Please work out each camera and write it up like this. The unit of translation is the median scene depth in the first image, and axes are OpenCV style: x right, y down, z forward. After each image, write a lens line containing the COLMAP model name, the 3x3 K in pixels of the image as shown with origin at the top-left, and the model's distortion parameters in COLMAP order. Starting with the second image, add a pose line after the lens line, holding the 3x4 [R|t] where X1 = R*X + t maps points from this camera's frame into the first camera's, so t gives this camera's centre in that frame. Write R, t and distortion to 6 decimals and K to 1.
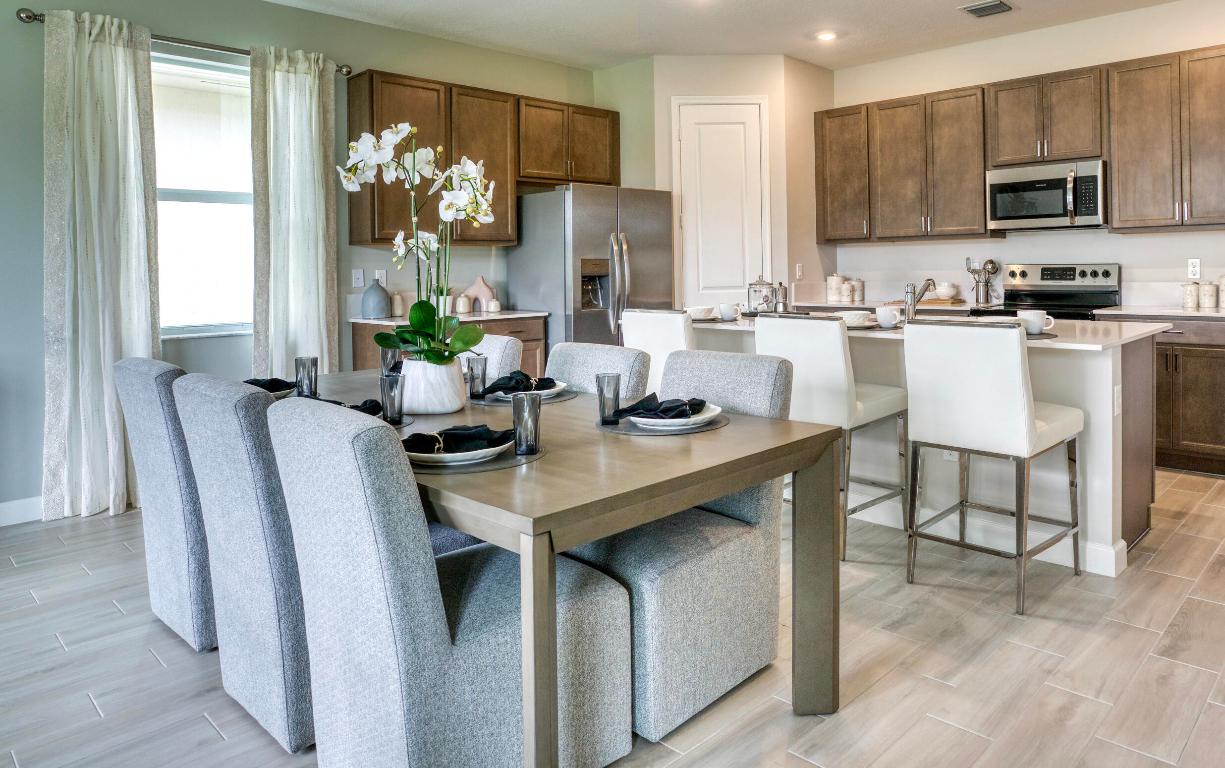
lens RADIAL K [[900.2, 0, 613.1], [0, 900.2, 279.3], [0, 0, 1]] dist [-0.003528, -0.001537]
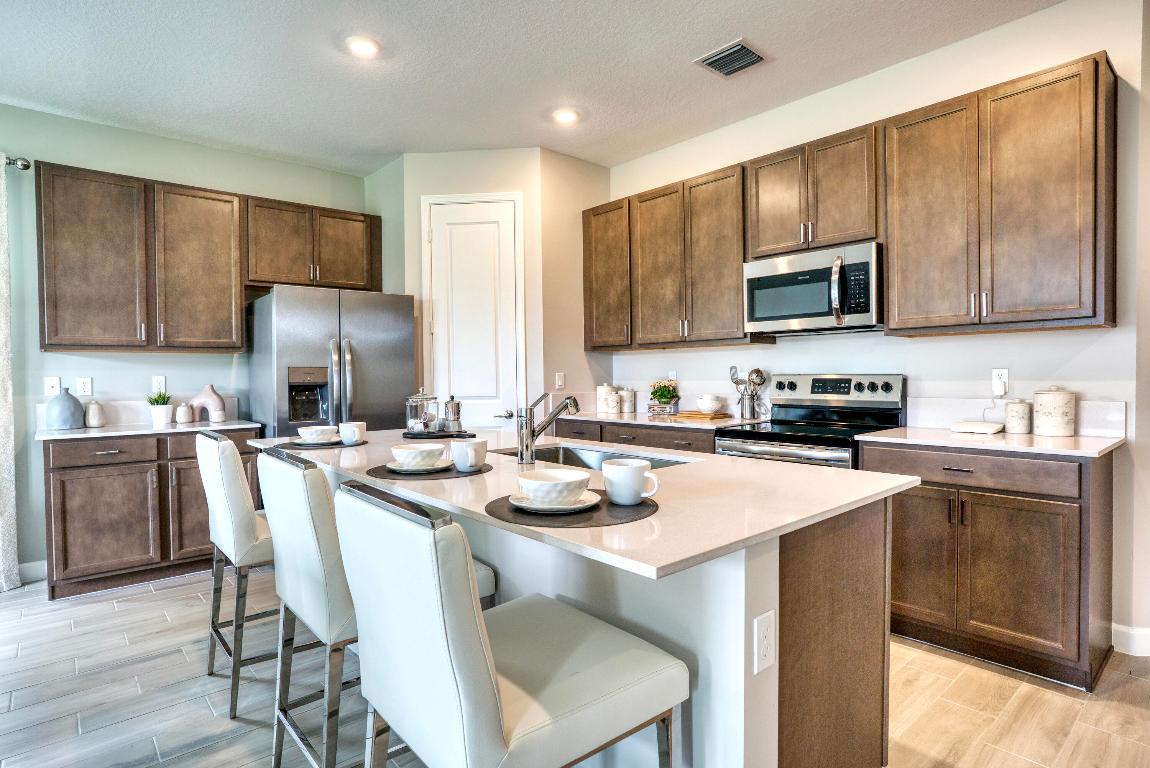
lens RADIAL K [[601.9, 0, 575.0], [0, 601.9, 384.0], [0, 0, 1]] dist [-0.000953, 0.000620]
pose [[0.992679, 0.006027, -0.120630, 0.320857], [-0.005125, 0.999957, 0.007792, -0.011030], [0.120672, -0.007117, 0.992667, 0.412753]]
